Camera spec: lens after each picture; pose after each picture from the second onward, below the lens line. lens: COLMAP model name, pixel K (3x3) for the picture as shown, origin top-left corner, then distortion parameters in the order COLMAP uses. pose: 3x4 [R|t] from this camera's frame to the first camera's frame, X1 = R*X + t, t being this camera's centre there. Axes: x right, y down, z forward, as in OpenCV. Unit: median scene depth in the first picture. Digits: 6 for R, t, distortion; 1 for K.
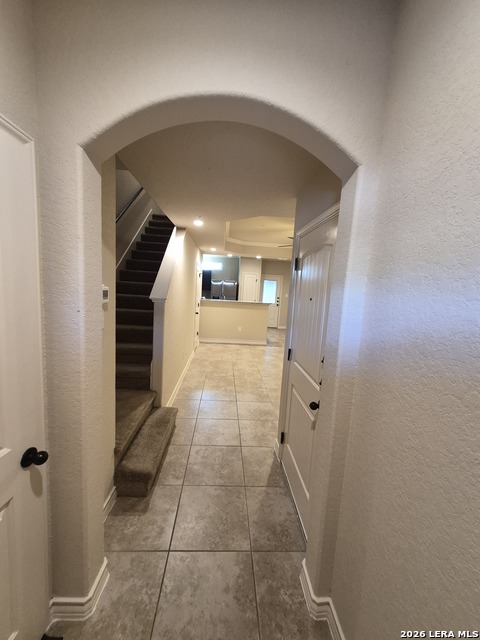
lens RADIAL K [[251.7, 0, 240.0], [0, 251.7, 320.0], [0, 0, 1]] dist [0.009504, -0.000293]
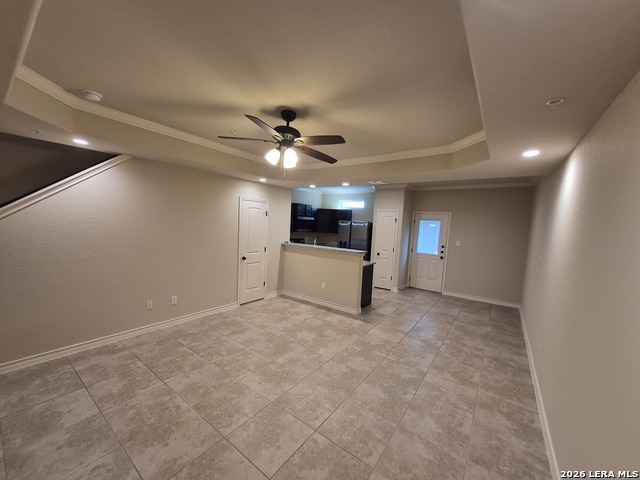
lens RADIAL K [[251.7, 0, 315.3], [0, 251.7, 243.4], [0, 0, 1]] dist [0.009504, -0.000293]
pose [[0.765445, 0.026341, -0.642962, 0.472460], [-0.087641, 0.994119, -0.063610, -0.038725], [0.637505, 0.105040, 0.763252, 0.442564]]
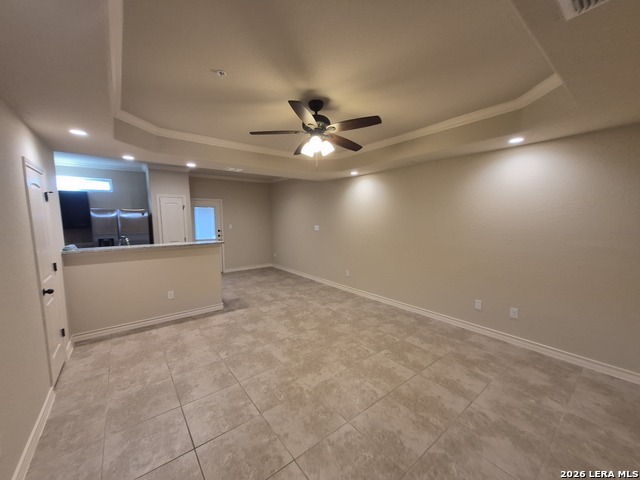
lens RADIAL K [[251.7, 0, 315.3], [0, 251.7, 243.4], [0, 0, 1]] dist [0.009504, -0.000293]
pose [[0.825903, -0.123560, 0.550106, -0.031628], [0.131423, 0.991004, 0.025278, -0.050395], [-0.548281, 0.051419, 0.834712, 0.379101]]
